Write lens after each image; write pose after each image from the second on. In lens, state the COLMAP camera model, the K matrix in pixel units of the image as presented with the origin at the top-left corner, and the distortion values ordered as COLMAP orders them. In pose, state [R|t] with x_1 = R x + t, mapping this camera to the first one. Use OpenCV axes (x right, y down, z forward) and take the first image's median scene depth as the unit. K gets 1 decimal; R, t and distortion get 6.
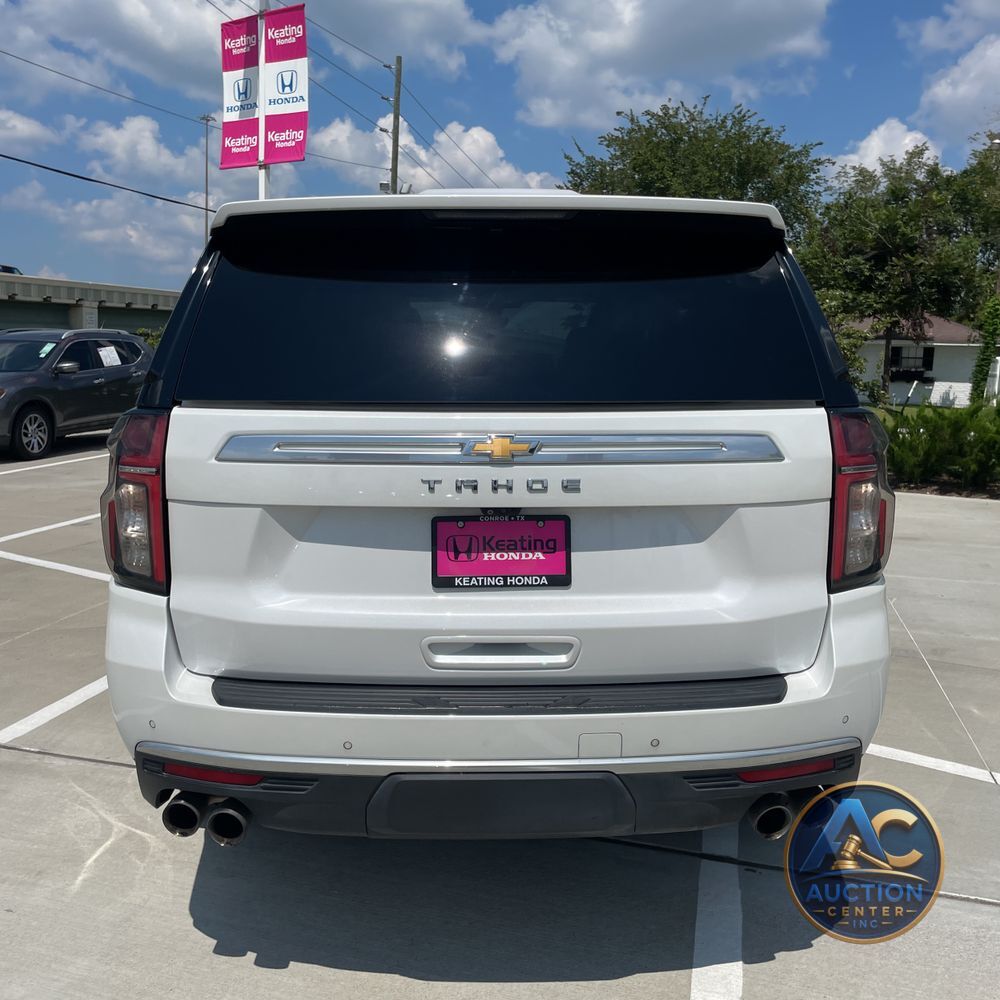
lens RADIAL K [[1027.0, 0, 518.2], [0, 1027.0, 508.8], [0, 0, 1]] dist [0.023348, 0.000000]
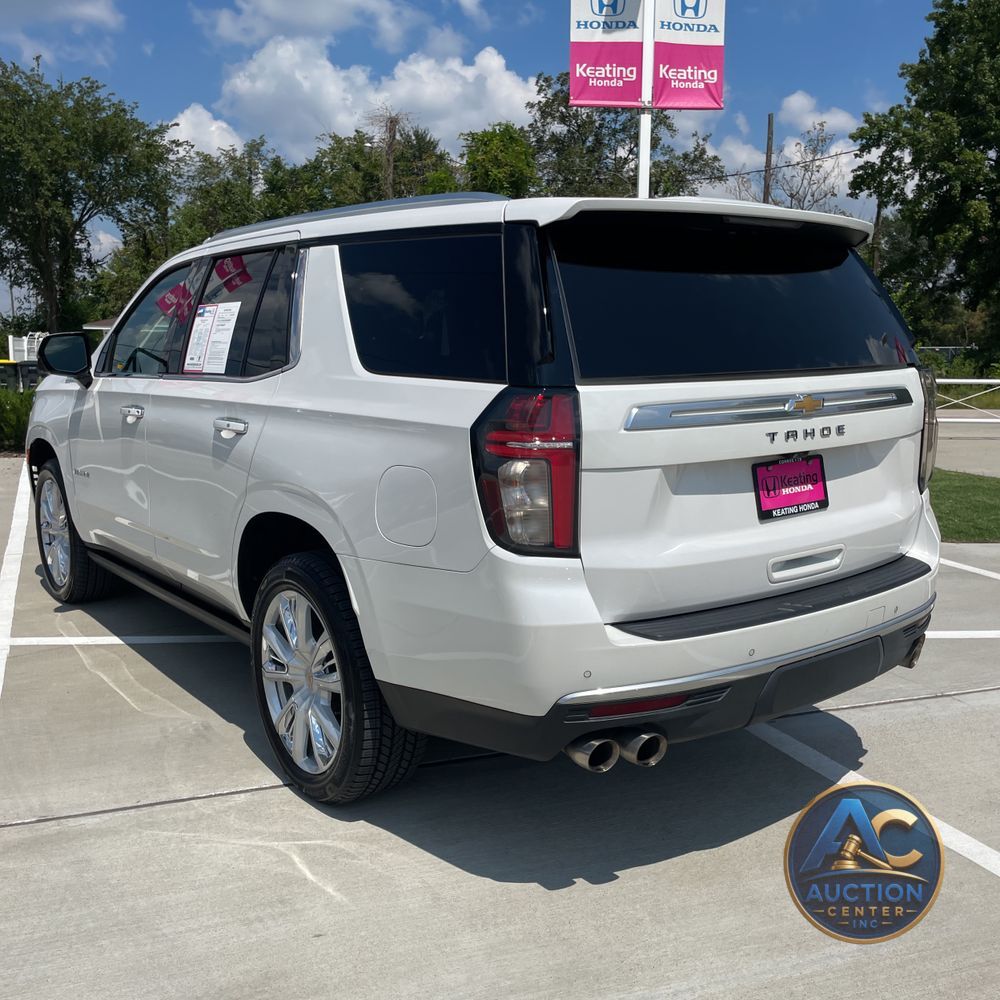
lens RADIAL K [[1027.0, 0, 522.5], [0, 1027.0, 516.9], [0, 0, 1]] dist [0.023348, 0.000000]
pose [[0.803680, -0.115436, 0.583757, -0.827373], [0.102324, 0.993200, 0.055529, -0.021014], [-0.586198, 0.015105, 0.810027, 0.122098]]
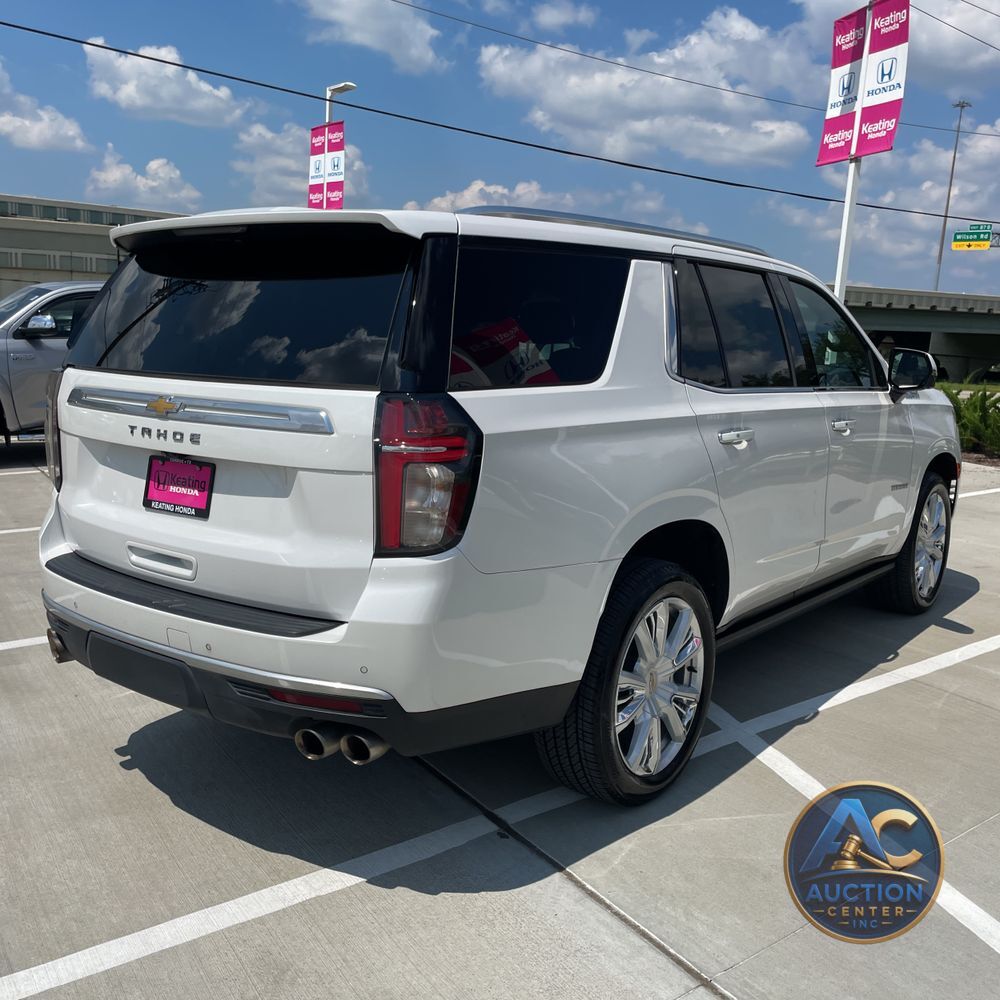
lens RADIAL K [[1027.0, 0, 519.5], [0, 1027.0, 508.3], [0, 0, 1]] dist [0.023348, 0.000000]
pose [[0.787401, 0.120944, -0.604461, 0.895320], [-0.118404, 0.991979, 0.044241, -0.031879], [0.604963, 0.036735, 0.795406, 0.170676]]
